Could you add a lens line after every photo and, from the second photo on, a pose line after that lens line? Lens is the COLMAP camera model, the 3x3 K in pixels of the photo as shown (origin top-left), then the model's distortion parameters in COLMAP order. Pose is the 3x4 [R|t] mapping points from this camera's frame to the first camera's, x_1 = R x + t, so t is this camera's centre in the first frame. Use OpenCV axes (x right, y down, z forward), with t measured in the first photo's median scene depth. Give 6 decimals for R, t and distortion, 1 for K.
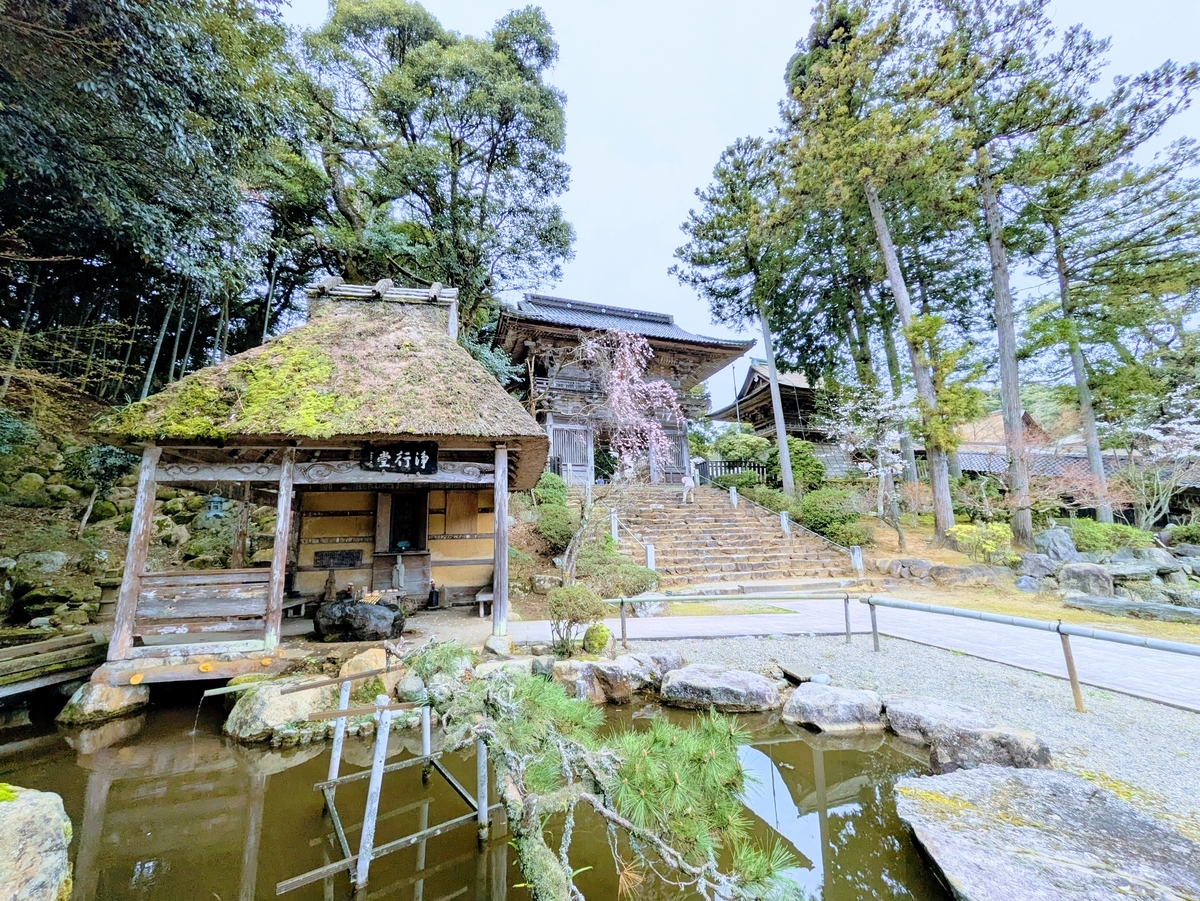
lens RADIAL K [[478.2, 0, 600.0], [0, 478.2, 450.5], [0, 0, 1]] dist [0.001649, 0.000337]
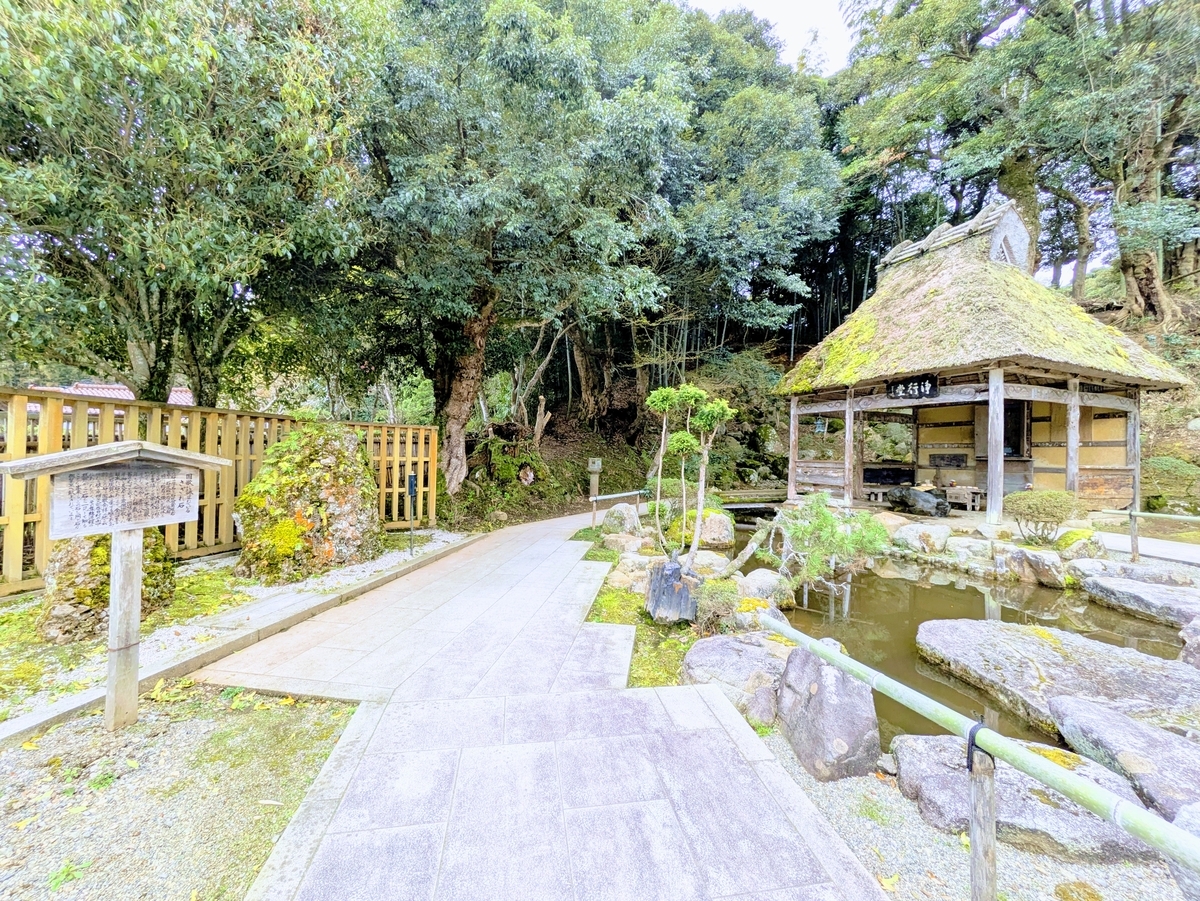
lens RADIAL K [[478.2, 0, 600.0], [0, 478.2, 450.5], [0, 0, 1]] dist [0.001649, 0.000337]
pose [[0.206441, 0.024146, -0.978161, 0.763886], [0.168680, 0.983850, 0.059886, -0.041730], [0.963810, -0.177360, 0.199034, -0.179231]]
